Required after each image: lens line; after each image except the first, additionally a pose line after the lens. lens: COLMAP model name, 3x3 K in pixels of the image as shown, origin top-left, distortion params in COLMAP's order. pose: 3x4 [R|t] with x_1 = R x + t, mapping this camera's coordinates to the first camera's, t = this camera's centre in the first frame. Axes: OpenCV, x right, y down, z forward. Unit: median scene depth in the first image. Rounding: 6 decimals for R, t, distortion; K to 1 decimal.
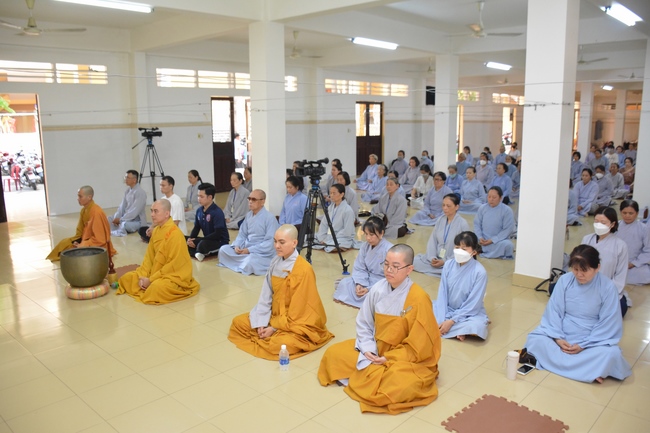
lens RADIAL K [[522.5, 0, 325.0], [0, 522.5, 216.5], [0, 0, 1]] dist [-0.079566, 0.001713]
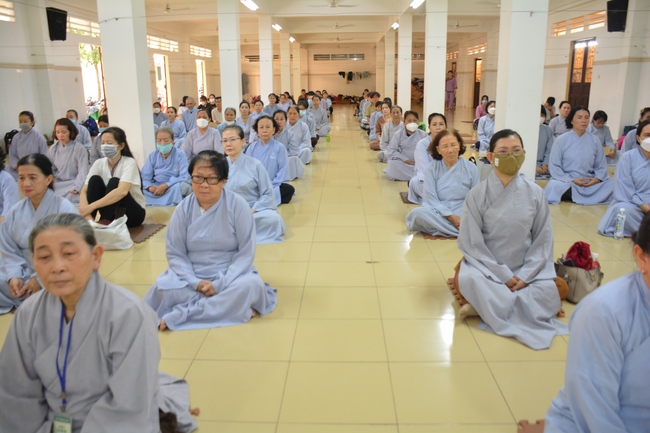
lens RADIAL K [[522.5, 0, 325.0], [0, 522.5, 216.5], [0, 0, 1]] dist [-0.079566, 0.001713]
pose [[0.766074, -0.173818, 0.618804, 0.036836], [0.133232, 0.984773, 0.111676, -0.032548], [-0.628792, -0.003107, 0.777567, 0.330222]]
